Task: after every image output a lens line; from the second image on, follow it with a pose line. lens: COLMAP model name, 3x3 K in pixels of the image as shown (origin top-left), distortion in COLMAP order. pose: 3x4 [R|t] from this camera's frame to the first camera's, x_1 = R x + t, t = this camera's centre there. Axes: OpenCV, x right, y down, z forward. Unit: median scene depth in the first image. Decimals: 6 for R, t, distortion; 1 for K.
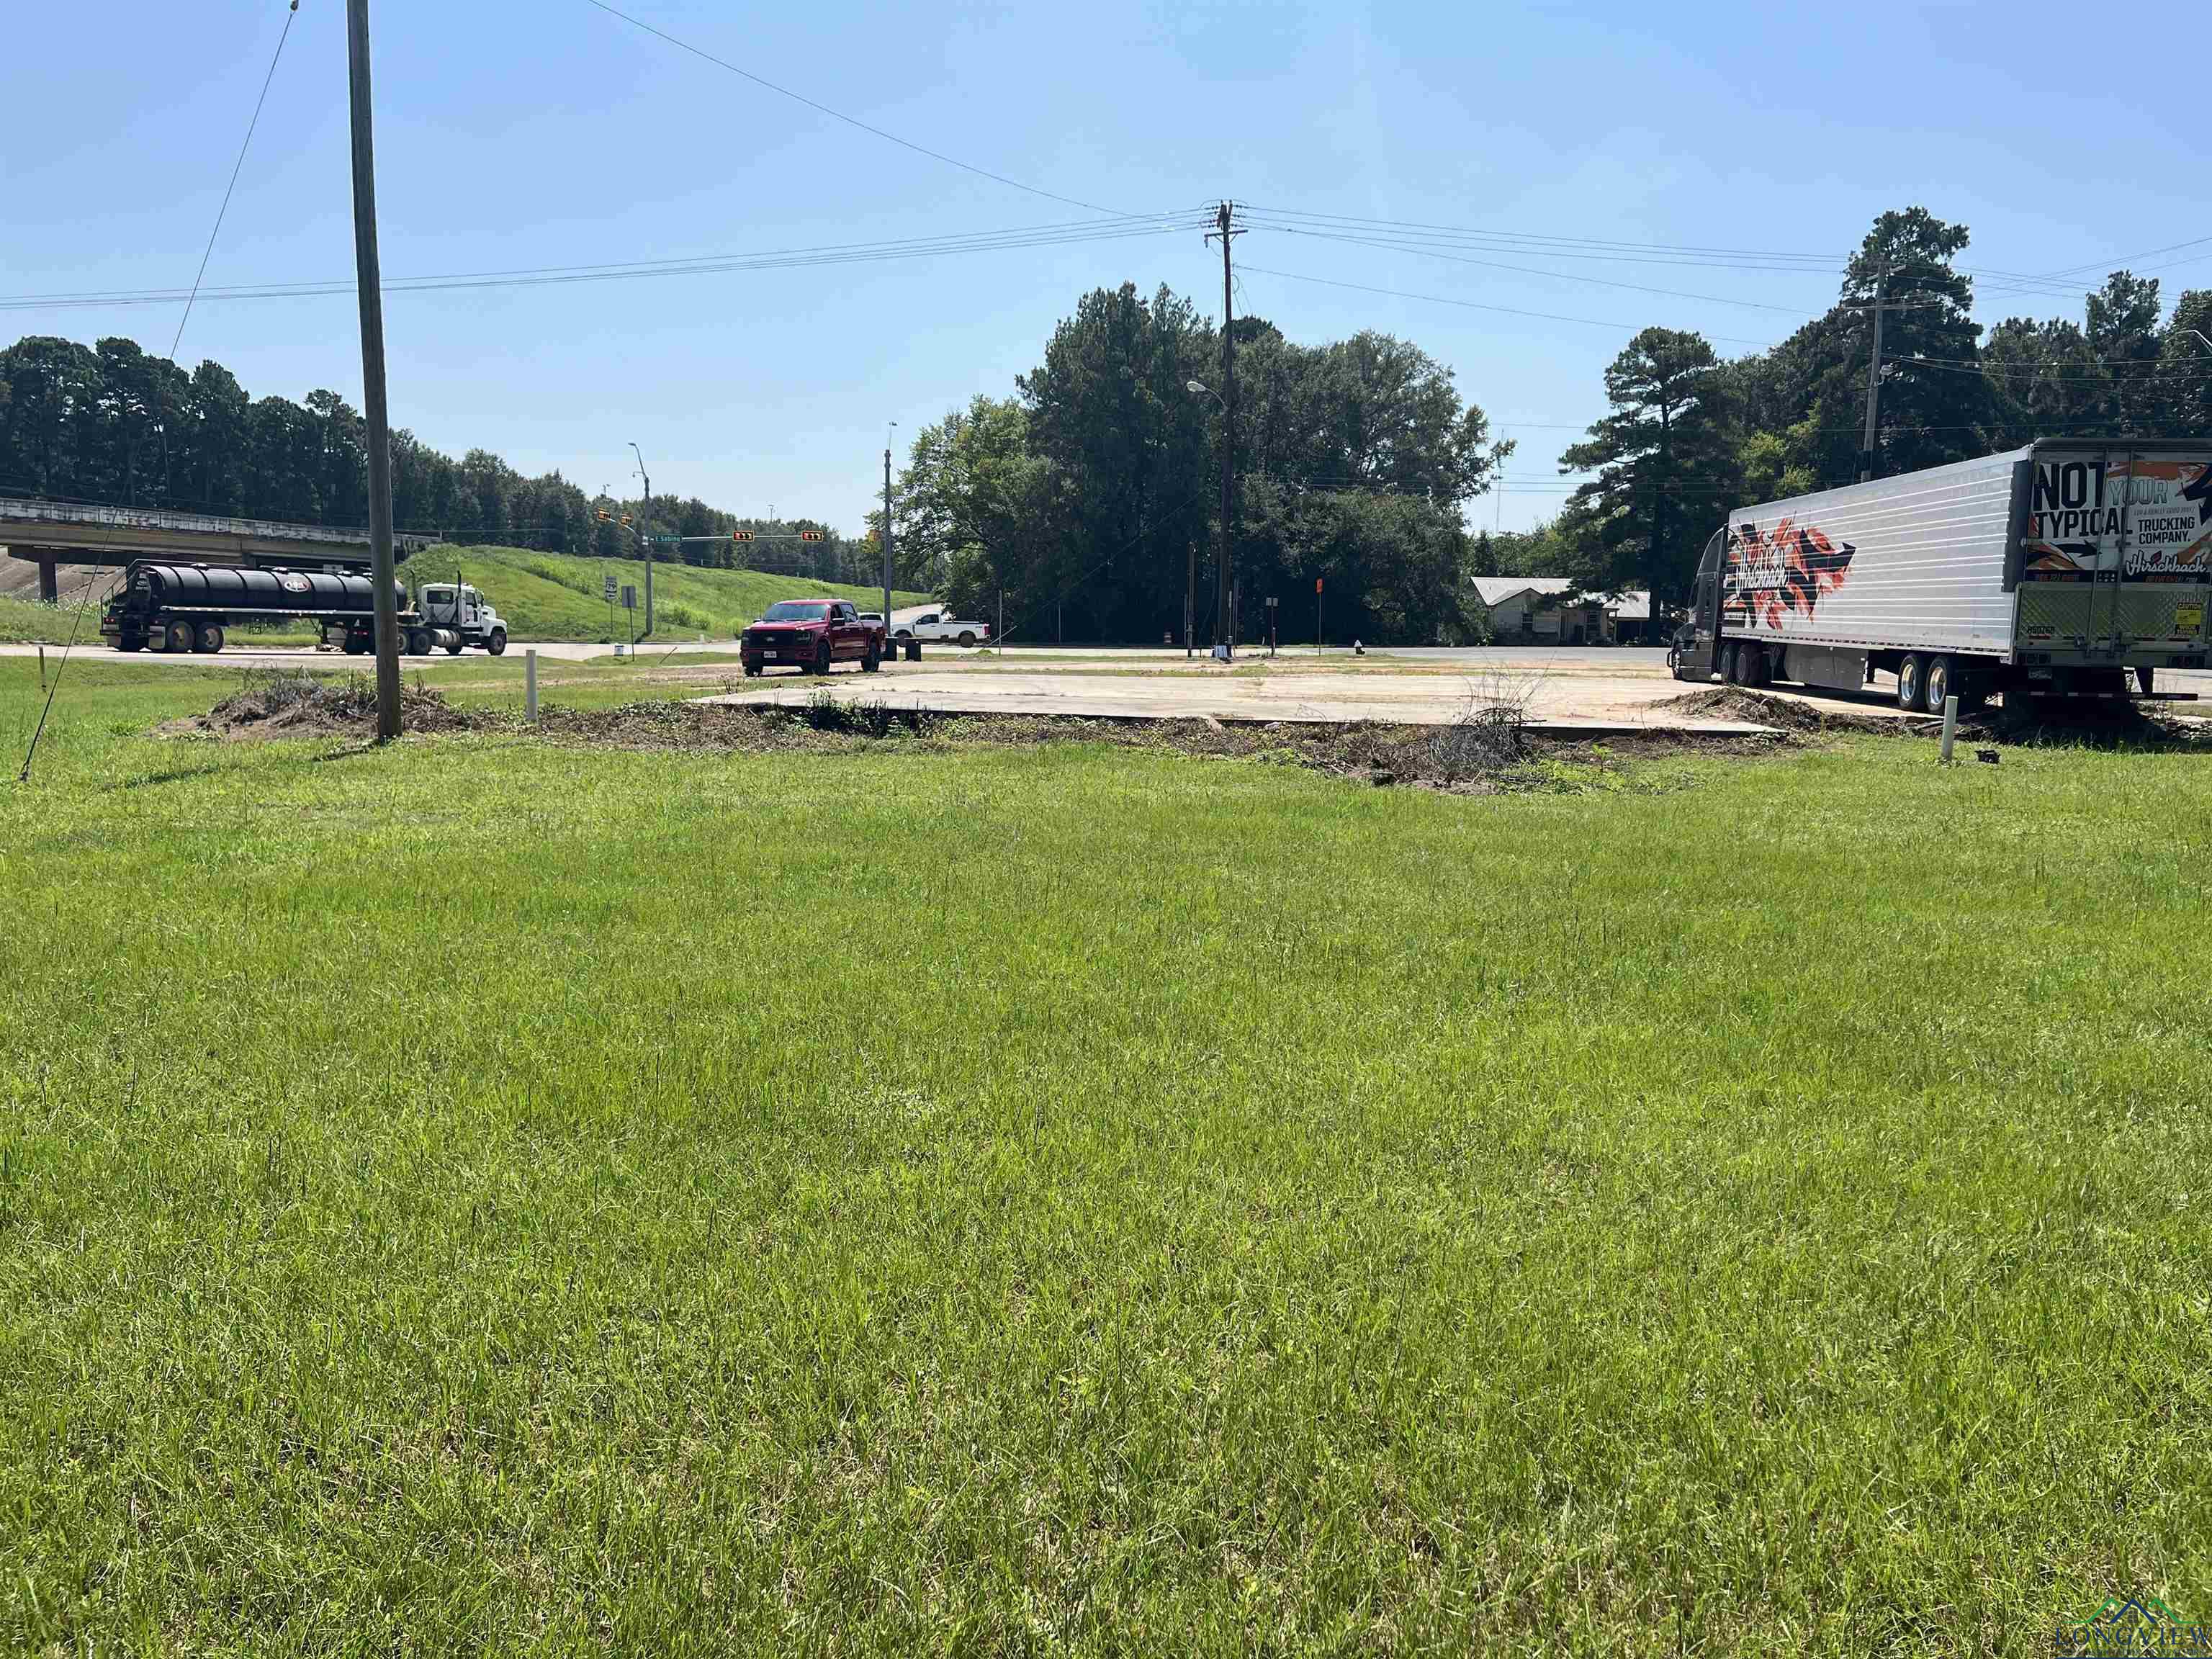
lens RADIAL K [[1677.9, 0, 1110.7], [0, 1677.9, 824.2], [0, 0, 1]] dist [0.044280, -0.046871]
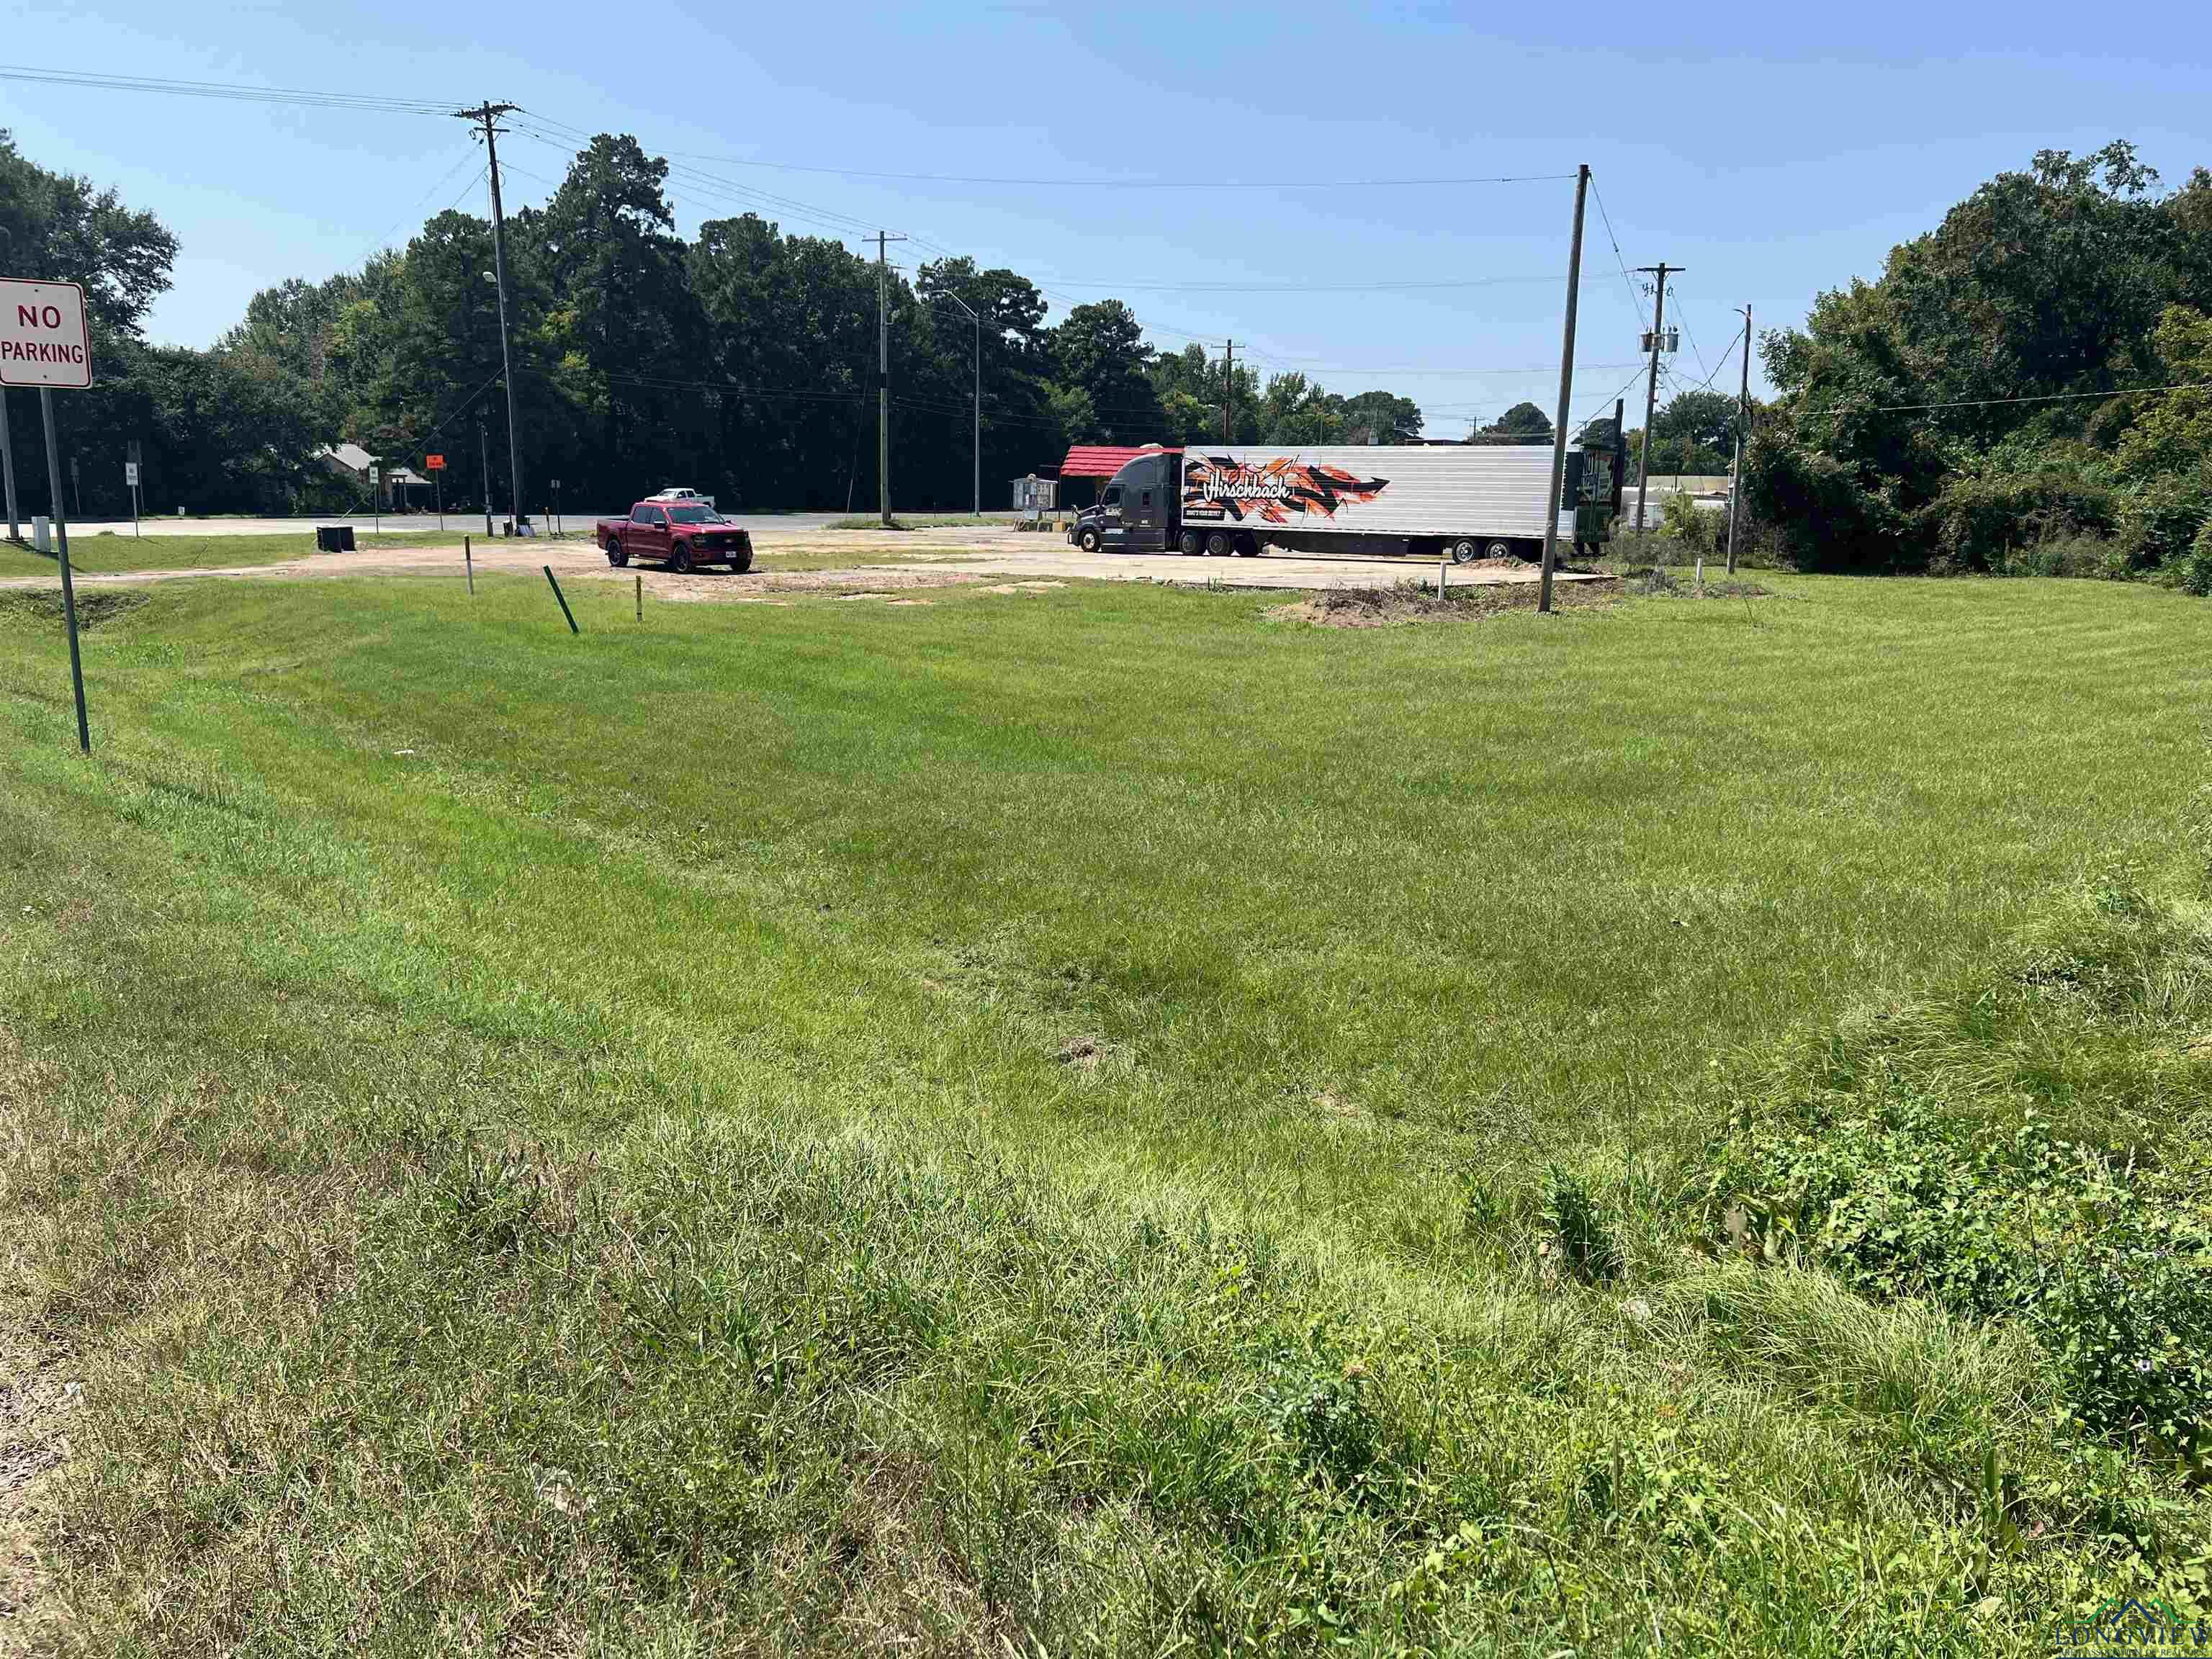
lens RADIAL K [[1677.9, 0, 1115.5], [0, 1677.9, 844.7], [0, 0, 1]] dist [0.044280, -0.046871]
pose [[0.601621, -0.154741, 0.783650, -1.167168], [0.083988, 0.987873, 0.130588, -0.028859], [-0.794354, -0.012747, 0.607321, 0.079140]]
